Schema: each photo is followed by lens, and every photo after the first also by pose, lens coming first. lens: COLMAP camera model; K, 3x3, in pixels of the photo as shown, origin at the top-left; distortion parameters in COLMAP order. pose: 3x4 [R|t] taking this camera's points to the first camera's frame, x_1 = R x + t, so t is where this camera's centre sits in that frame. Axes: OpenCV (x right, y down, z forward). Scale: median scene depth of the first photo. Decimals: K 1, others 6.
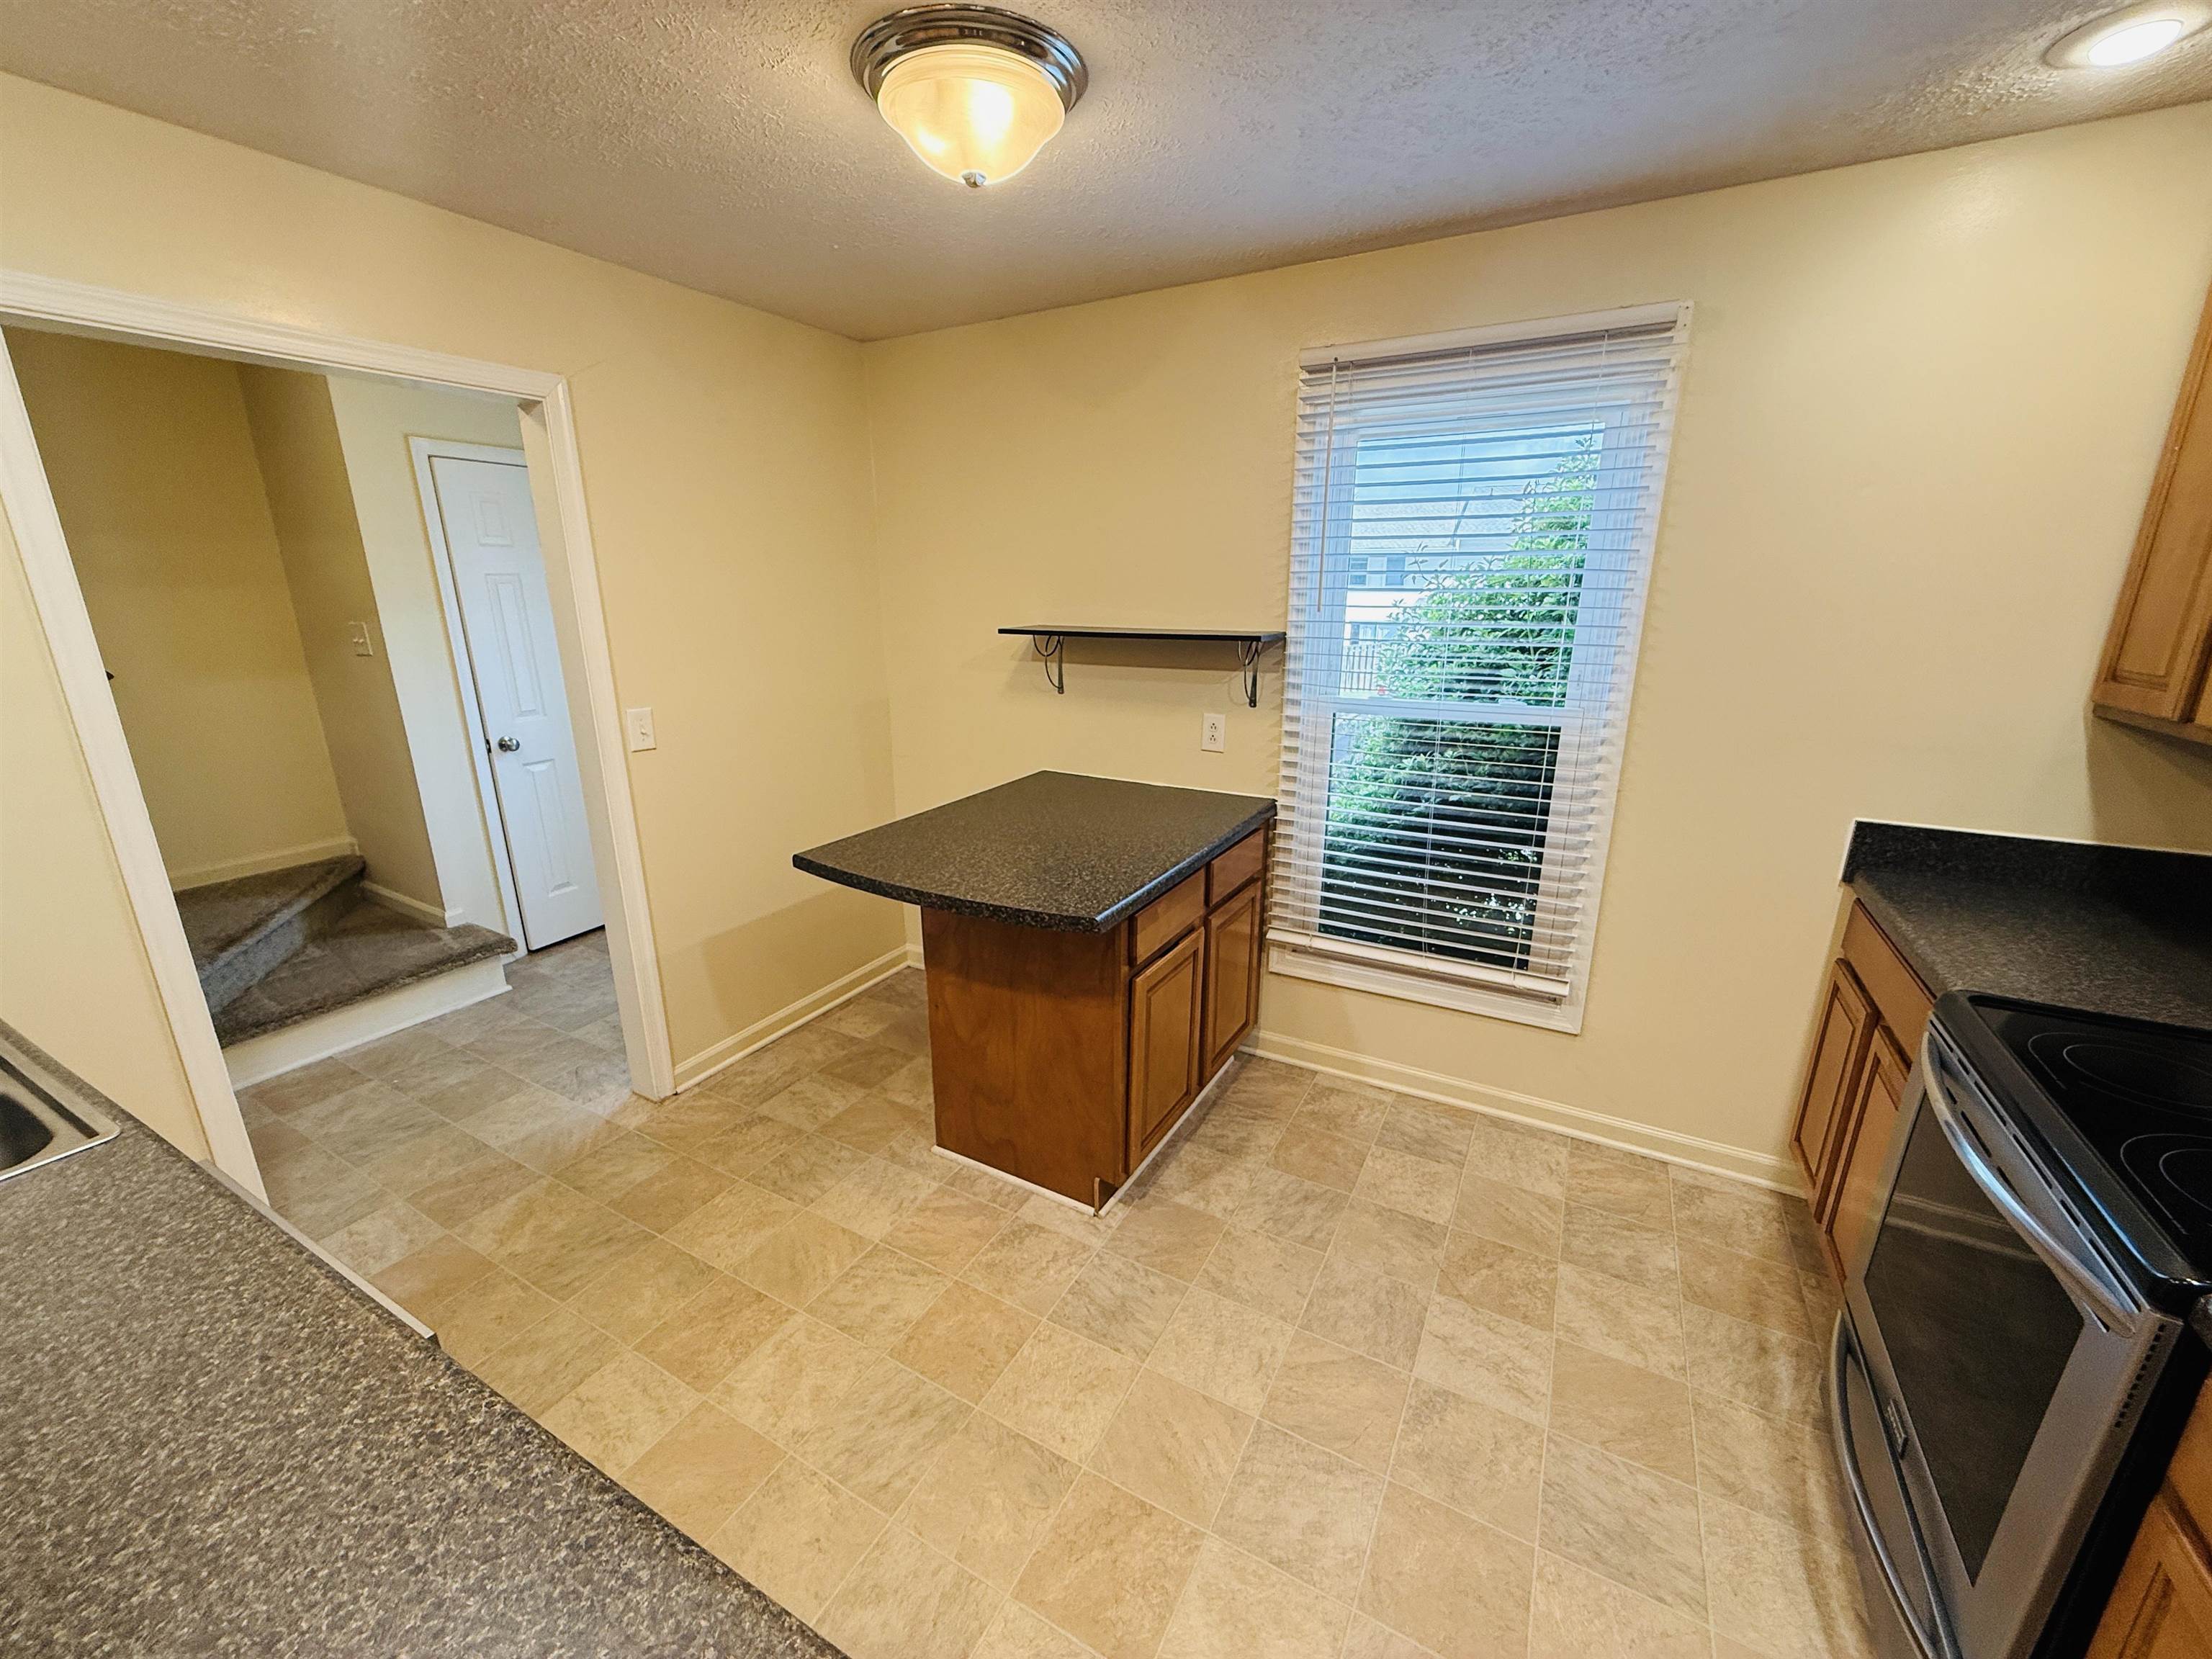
lens RADIAL K [[879.7, 0, 1106.0], [0, 879.7, 840.5], [0, 0, 1]] dist [-0.000895, 0.000301]
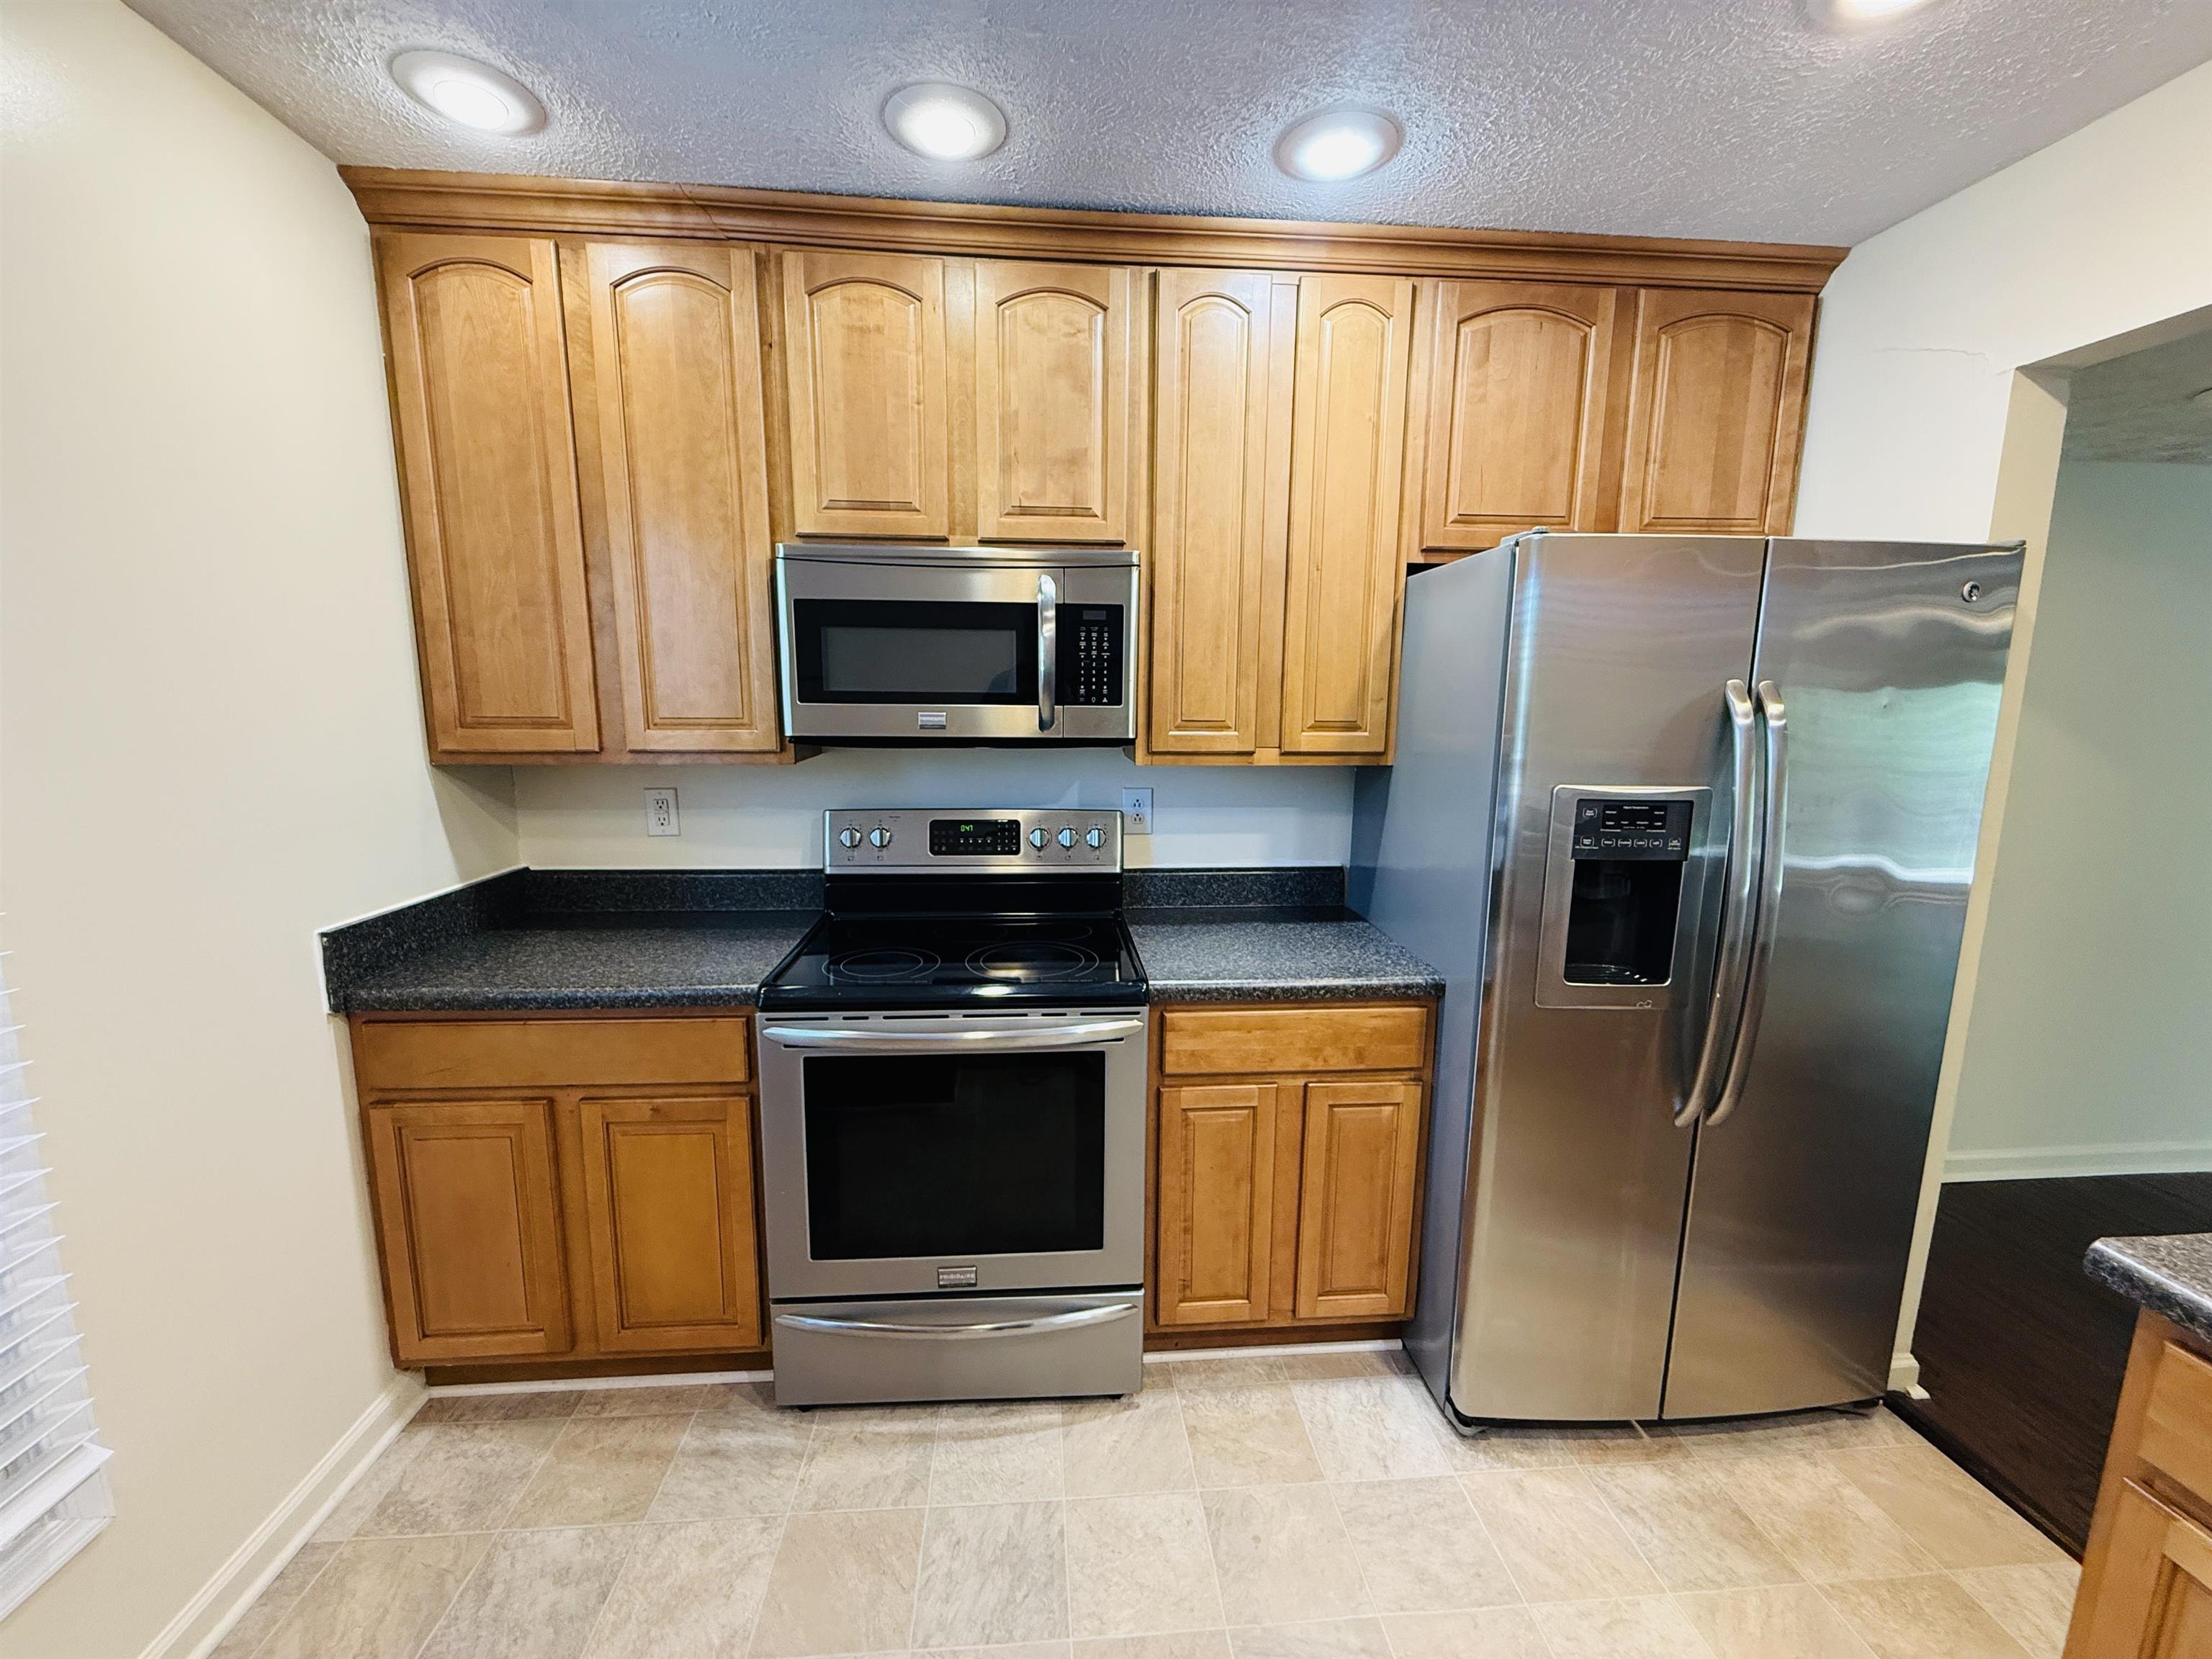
lens RADIAL K [[879.7, 0, 1099.6], [0, 879.7, 835.7], [0, 0, 1]] dist [-0.000895, 0.000301]
pose [[-0.557643, -0.133178, 0.819328, -0.126528], [0.218682, 0.928607, 0.299778, -0.185246], [-0.800757, 0.346341, -0.488708, 0.829779]]
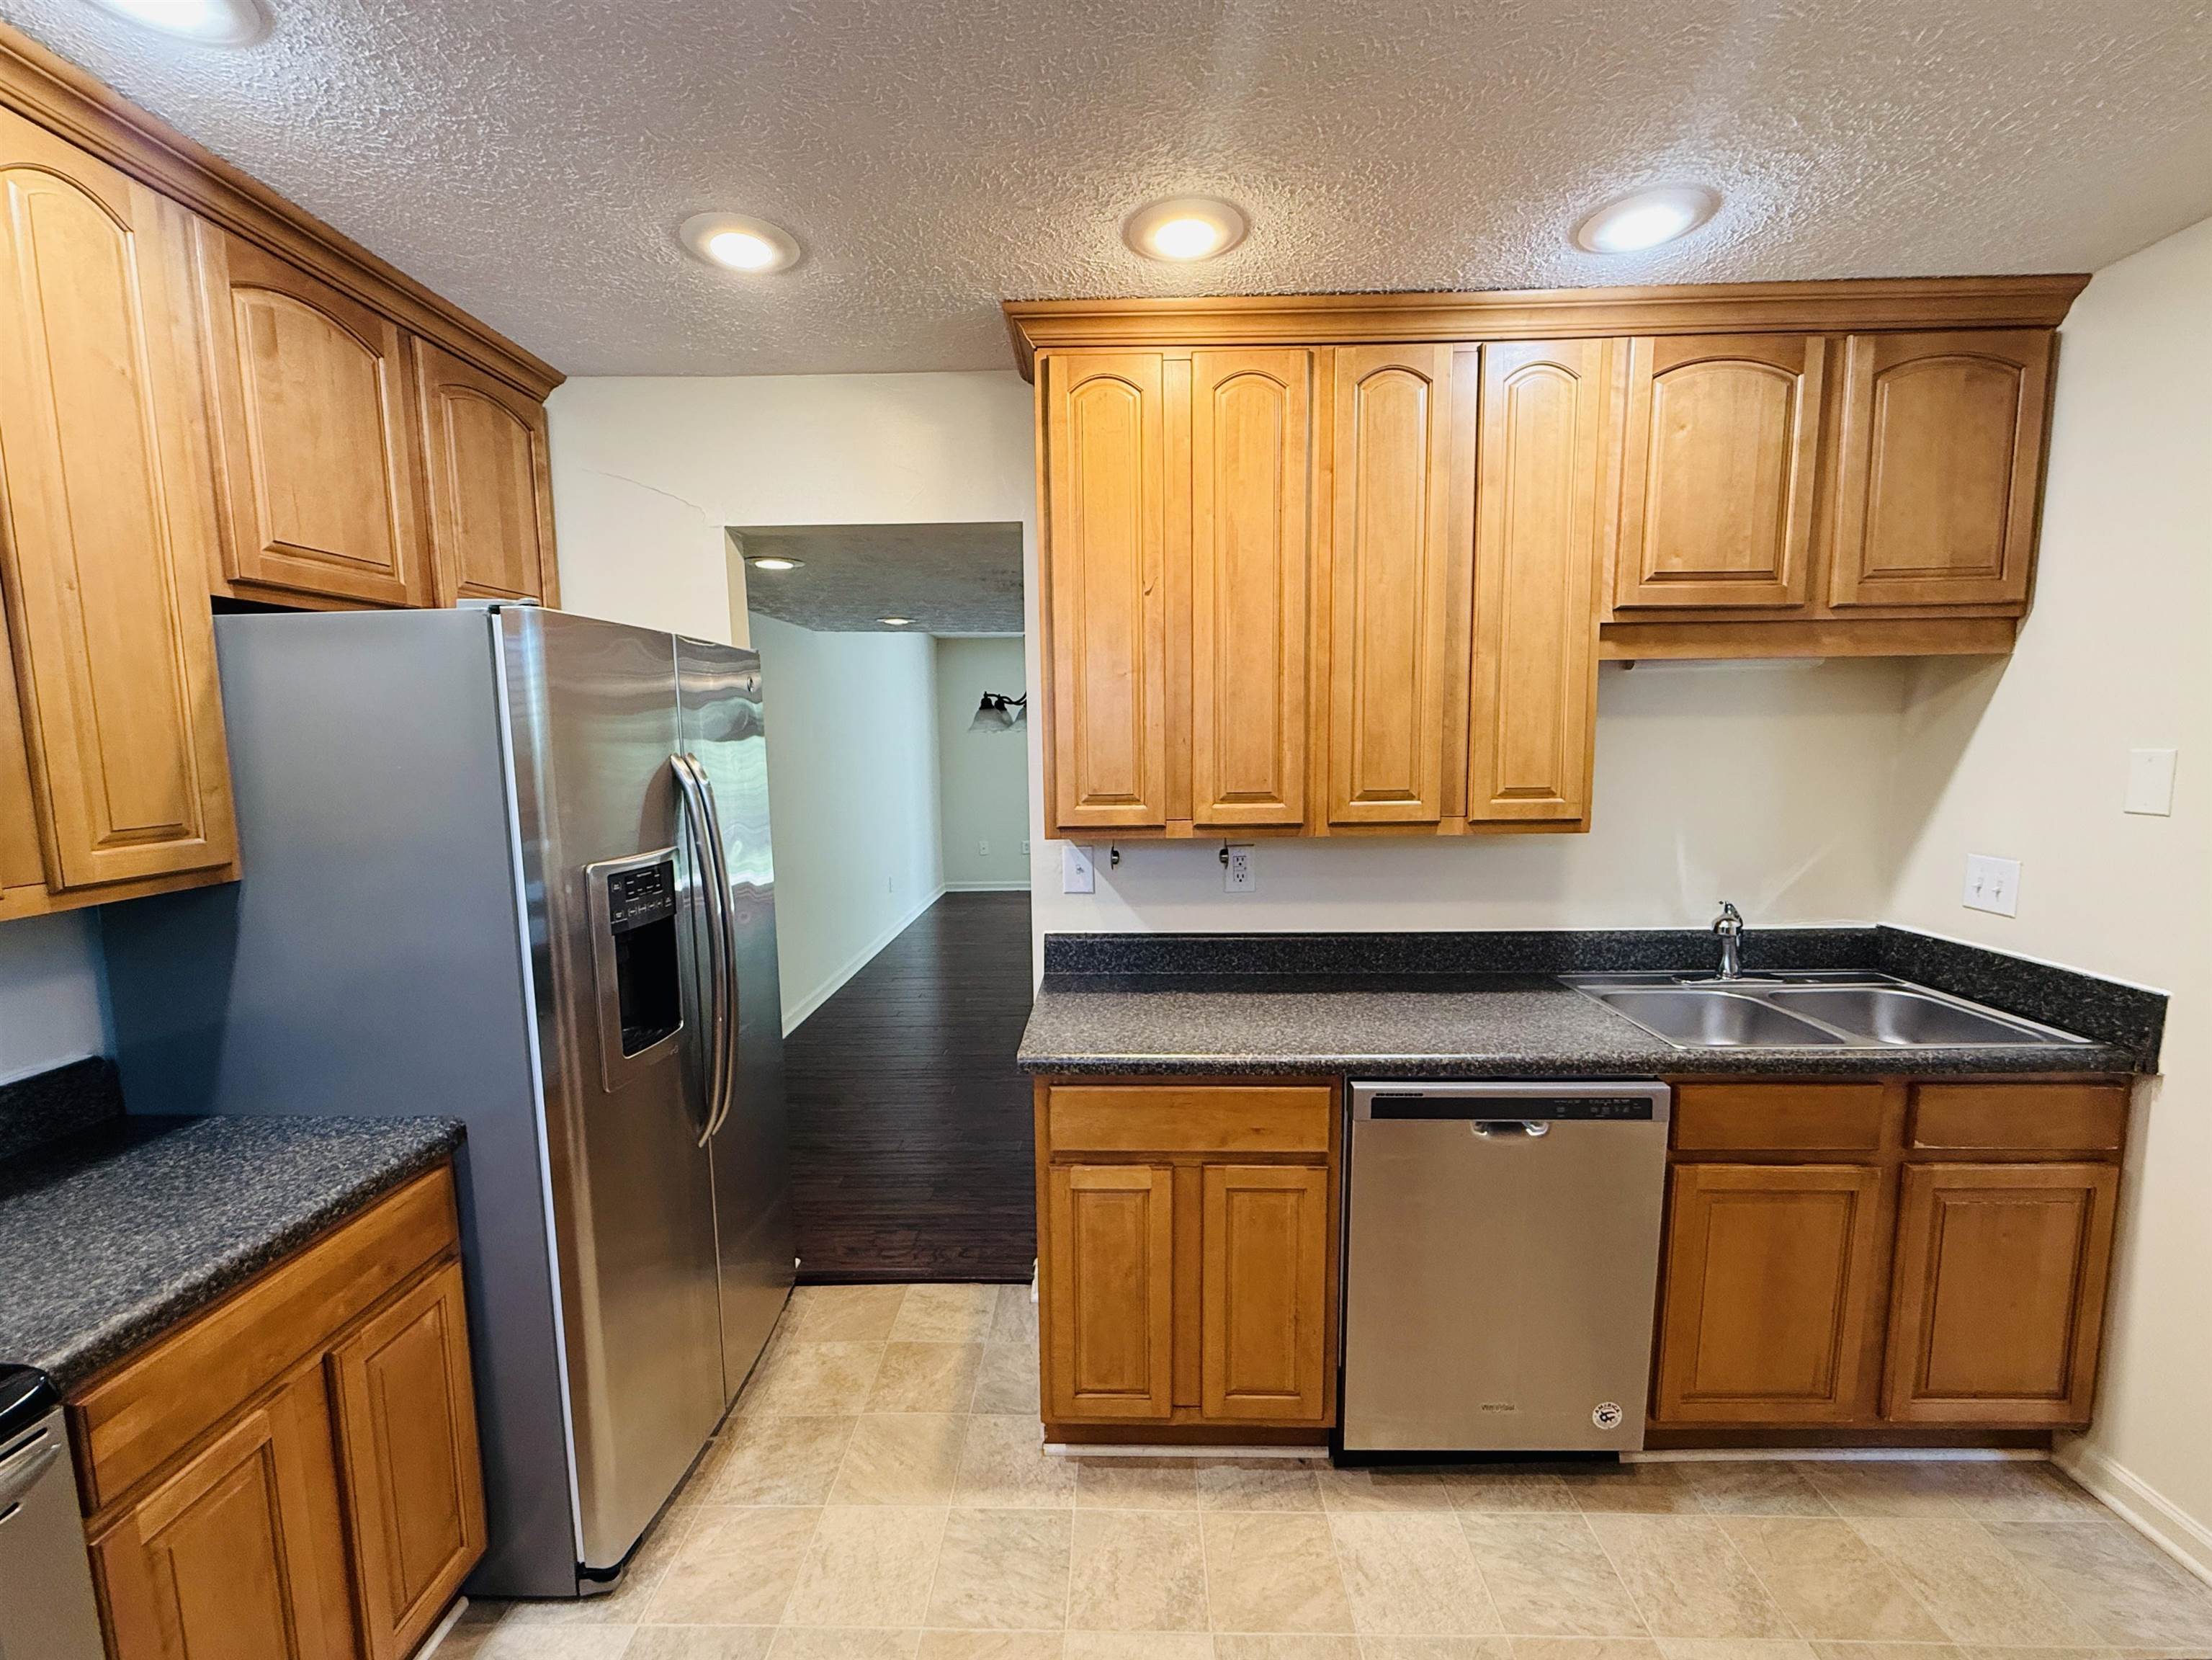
lens RADIAL K [[925.9, 0, 1099.6], [0, 925.9, 837.6], [0, 0, 1]] dist [0.001441, -0.000970]
pose [[-0.883126, 0.069190, -0.464005, 0.255698], [-0.110848, 0.930284, 0.349693, -0.252657], [0.455851, 0.360257, -0.813889, 0.947169]]
